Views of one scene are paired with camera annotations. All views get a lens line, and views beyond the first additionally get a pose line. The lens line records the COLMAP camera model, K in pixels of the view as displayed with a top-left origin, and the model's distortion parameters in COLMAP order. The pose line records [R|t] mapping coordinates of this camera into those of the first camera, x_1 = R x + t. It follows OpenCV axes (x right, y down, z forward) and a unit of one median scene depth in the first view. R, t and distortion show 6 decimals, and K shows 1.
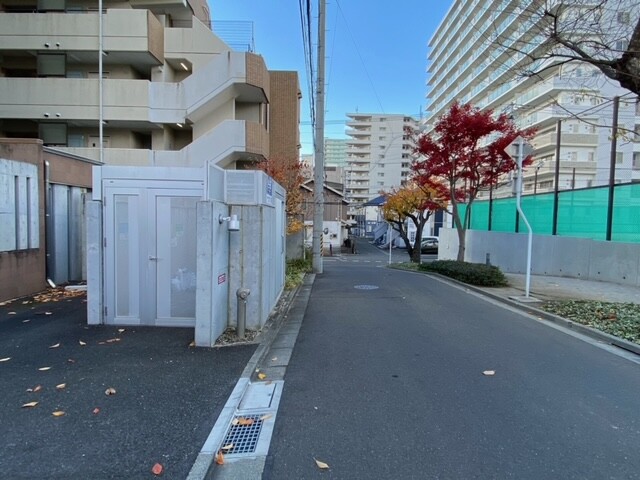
lens RADIAL K [[363.9, 0, 321.6], [0, 363.9, 237.9], [0, 0, 1]] dist [-0.002134, -0.002026]
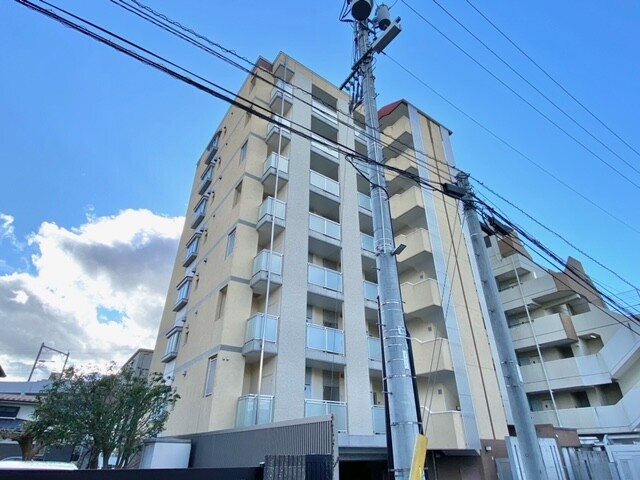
lens RADIAL K [[363.9, 0, 321.4], [0, 363.9, 236.1], [0, 0, 1]] dist [-0.002134, -0.002026]
pose [[0.571555, -0.424430, -0.702271, 0.182351], [-0.048615, 0.836821, -0.545314, 0.013045], [0.819122, 0.345817, 0.457656, -0.678871]]
